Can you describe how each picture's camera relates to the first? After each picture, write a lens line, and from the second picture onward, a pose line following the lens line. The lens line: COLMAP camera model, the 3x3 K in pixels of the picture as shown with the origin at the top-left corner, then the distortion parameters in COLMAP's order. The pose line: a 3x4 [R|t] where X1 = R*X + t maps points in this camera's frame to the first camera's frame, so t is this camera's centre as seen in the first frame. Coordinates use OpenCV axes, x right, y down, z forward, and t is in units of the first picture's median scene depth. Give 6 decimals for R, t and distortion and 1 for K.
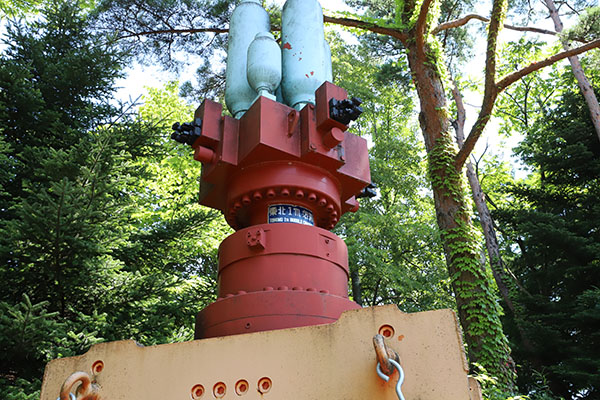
lens RADIAL K [[576.4, 0, 298.8], [0, 576.4, 199.7], [0, 0, 1]] dist [0.031620, 0.000000]
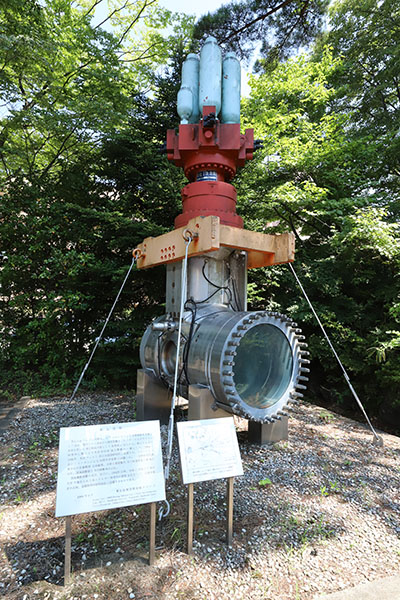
lens RADIAL K [[346.6, 0, 198.7], [0, 346.6, 302.1], [0, 0, 1]] dist [-0.003675, 0.001579]
pose [[0.800383, 0.009060, -0.599421, 0.284601], [0.272505, 0.885115, 0.377244, -0.019177], [0.533974, -0.465285, 0.705962, -0.085805]]
